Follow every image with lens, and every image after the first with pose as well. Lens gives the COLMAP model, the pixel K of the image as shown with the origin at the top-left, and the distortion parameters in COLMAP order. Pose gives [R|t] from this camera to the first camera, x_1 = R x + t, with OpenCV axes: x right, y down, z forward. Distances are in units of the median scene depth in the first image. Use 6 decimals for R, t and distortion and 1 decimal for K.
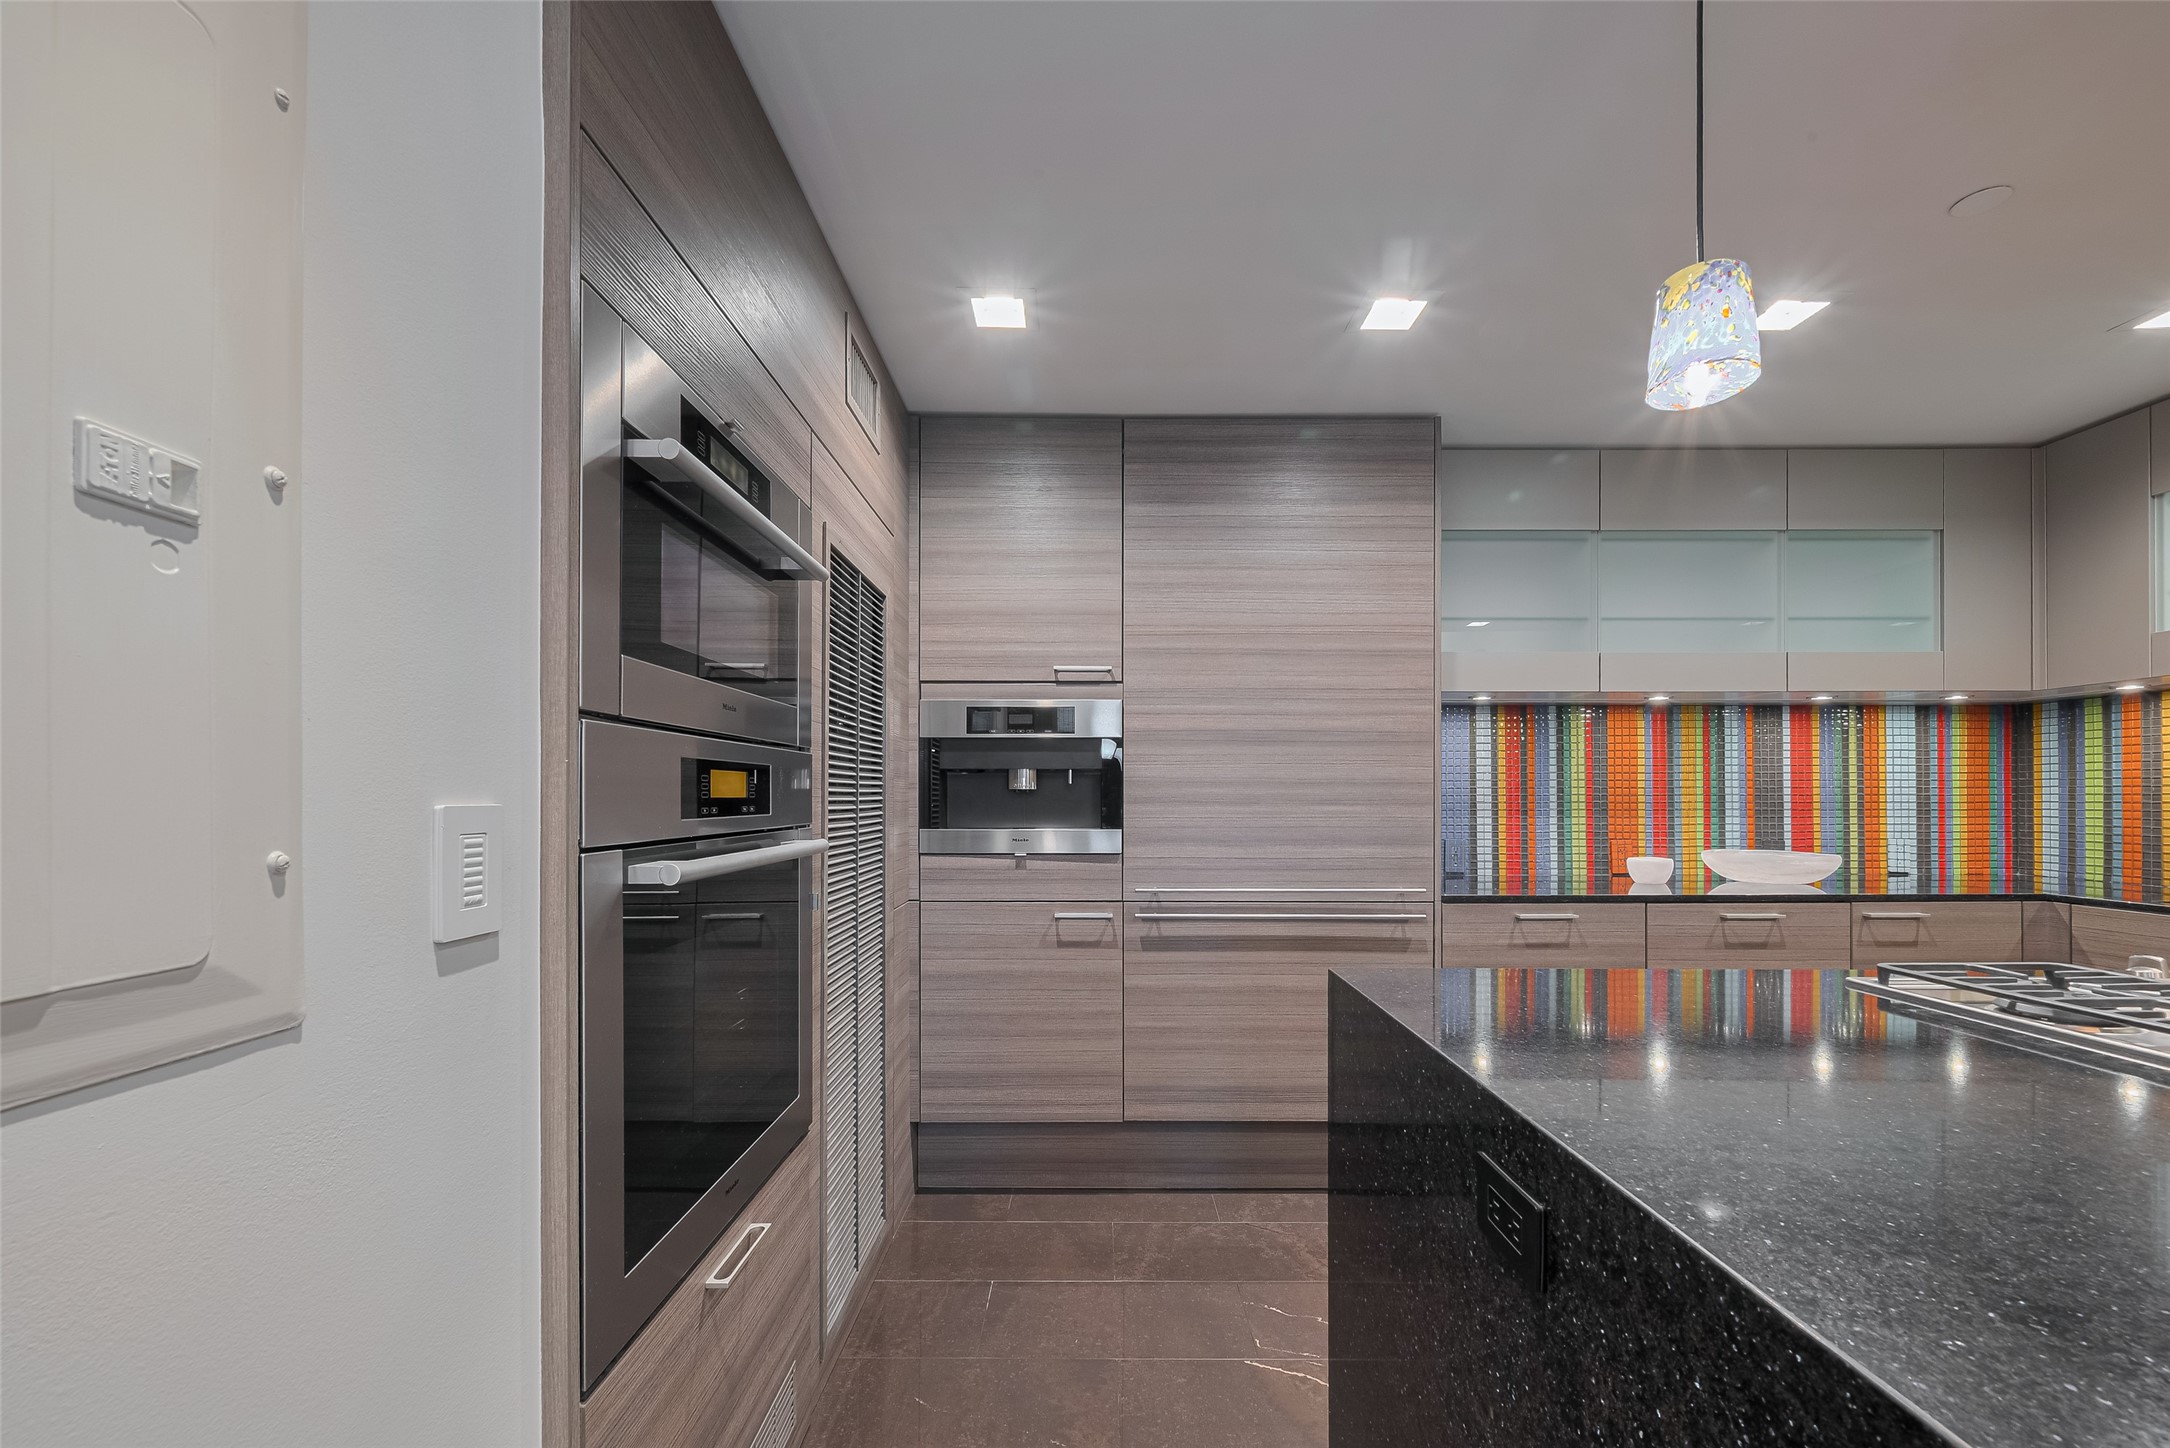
lens RADIAL K [[860.6, 0, 1083.9], [0, 860.6, 745.8], [0, 0, 1]] dist [-0.001989, 0.000096]
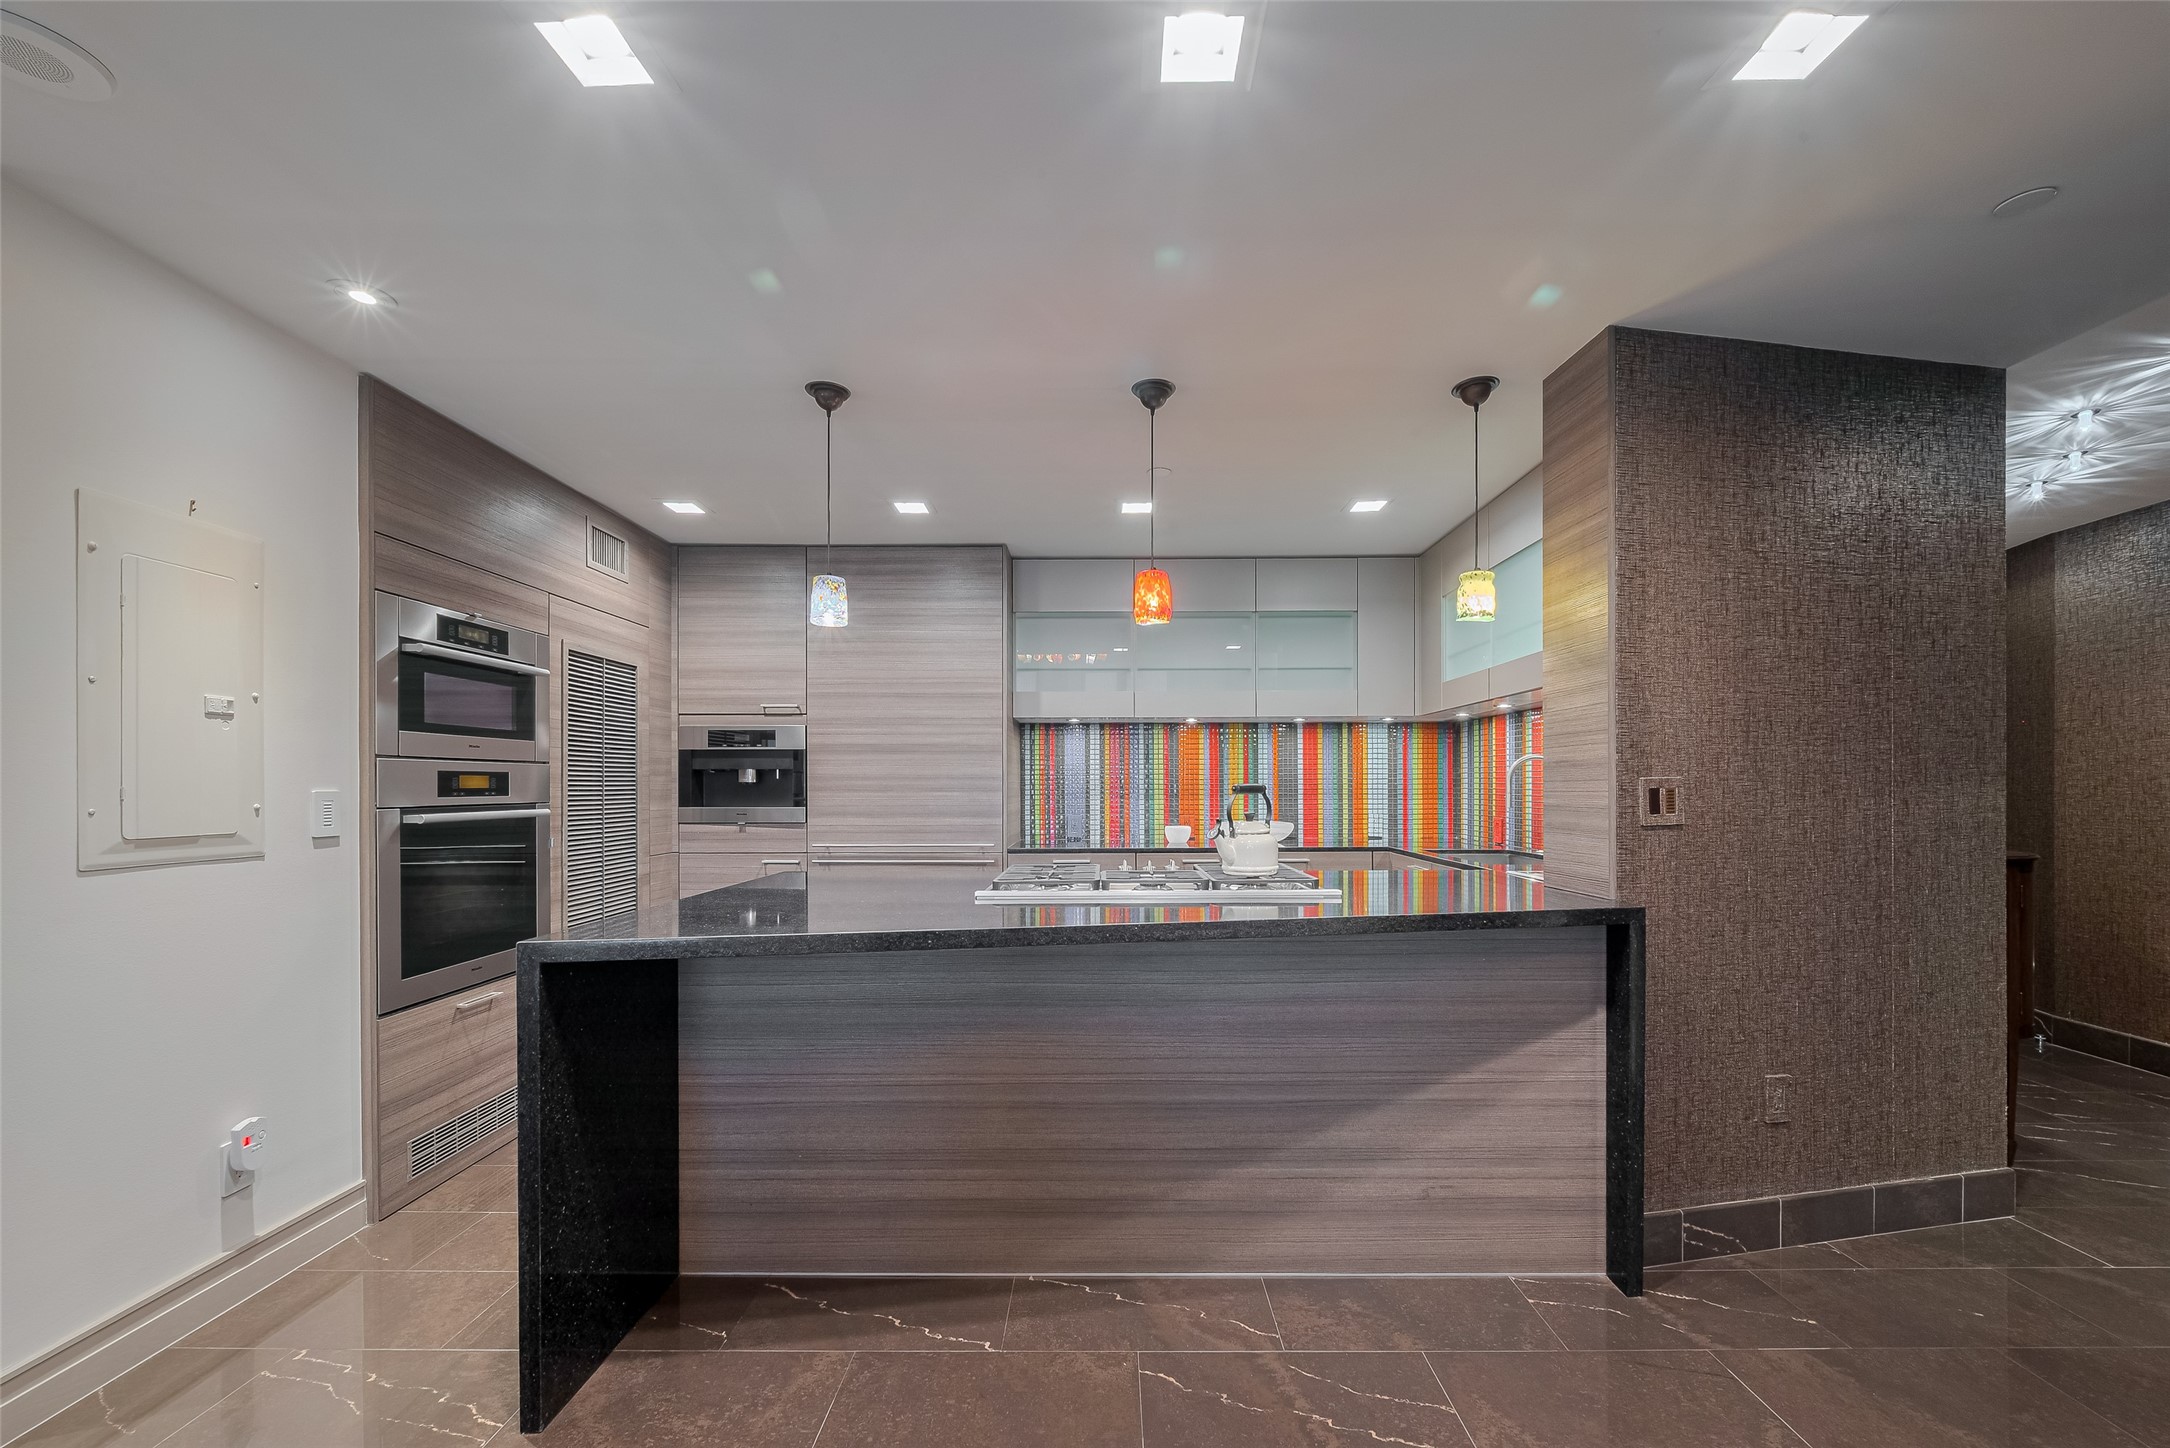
lens RADIAL K [[860.6, 0, 1091.3], [0, 860.6, 737.6], [0, 0, 1]] dist [-0.001989, 0.000096]
pose [[0.999978, -0.003185, -0.005803, 0.577216], [0.003202, 0.999991, 0.002805, -0.033857], [0.005794, -0.002824, 0.999979, -0.576504]]
